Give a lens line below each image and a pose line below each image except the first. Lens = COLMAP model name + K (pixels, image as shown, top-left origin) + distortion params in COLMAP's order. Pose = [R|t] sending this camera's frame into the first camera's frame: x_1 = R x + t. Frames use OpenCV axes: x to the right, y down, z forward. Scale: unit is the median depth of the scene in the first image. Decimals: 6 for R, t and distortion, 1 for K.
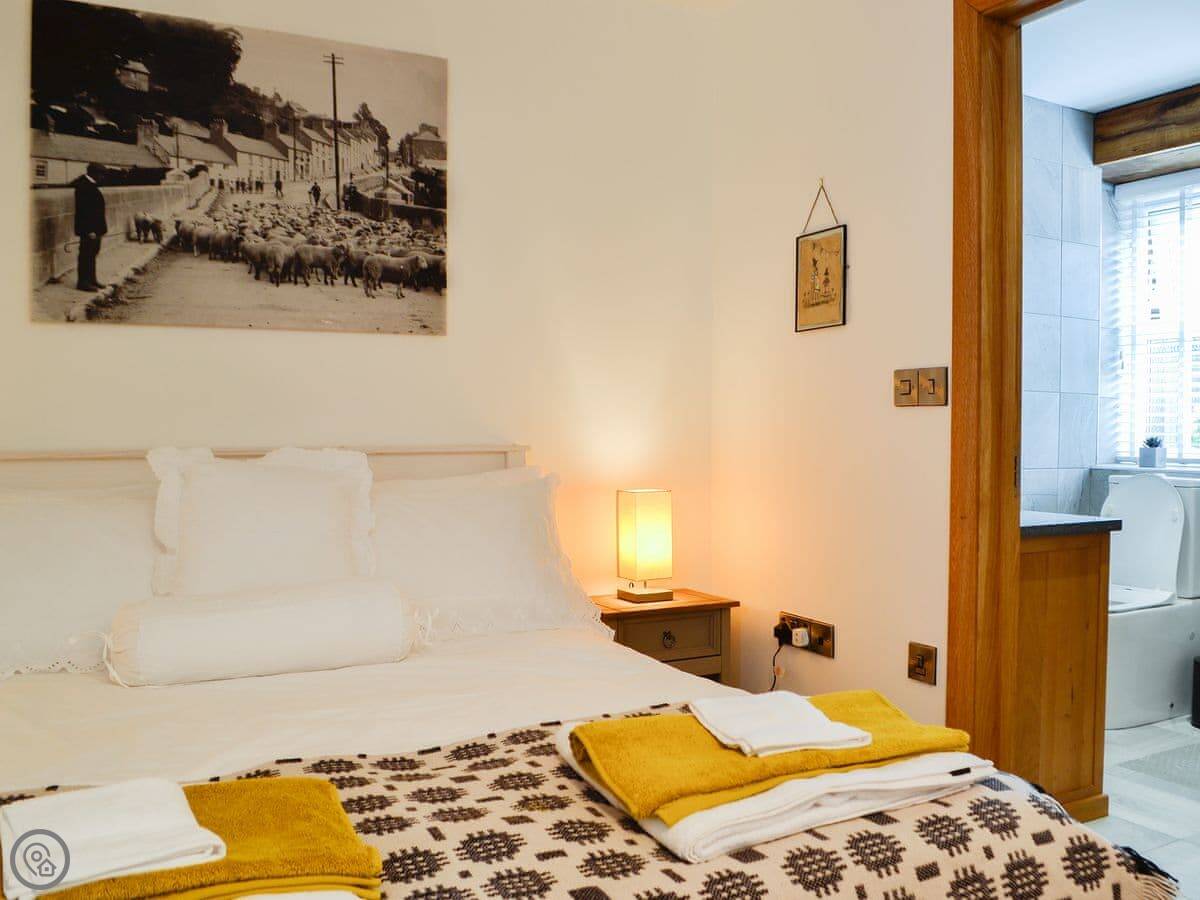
lens RADIAL K [[1076.0, 0, 610.0], [0, 1076.0, 473.4], [0, 0, 1]] dist [-0.085456, 0.004903]
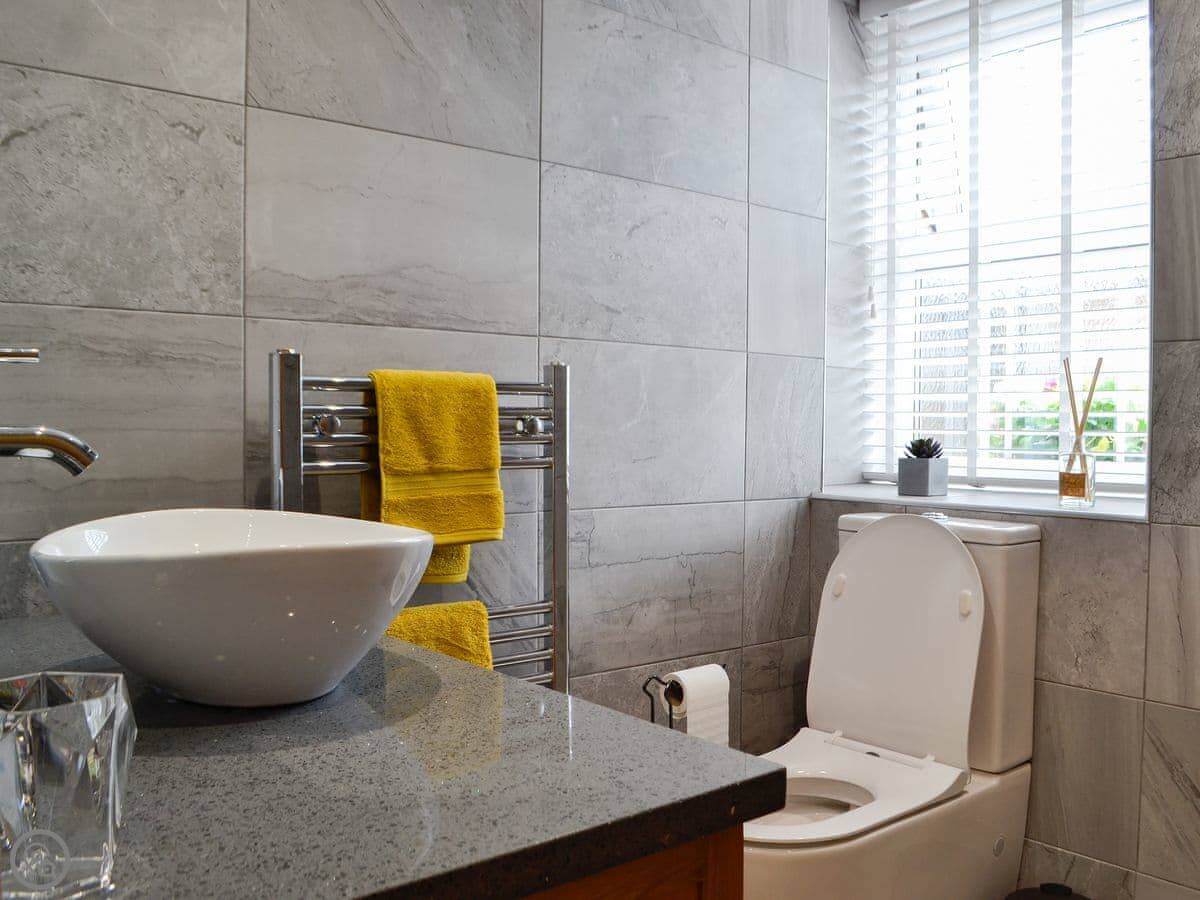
lens RADIAL K [[1076.0, 0, 610.0], [0, 1076.0, 473.4], [0, 0, 1]] dist [-0.085456, 0.004903]
pose [[0.983489, -0.004224, 0.180919, 0.361909], [0.004603, 0.999988, -0.001671, -0.022521], [-0.180910, 0.002476, 0.983497, 0.686099]]
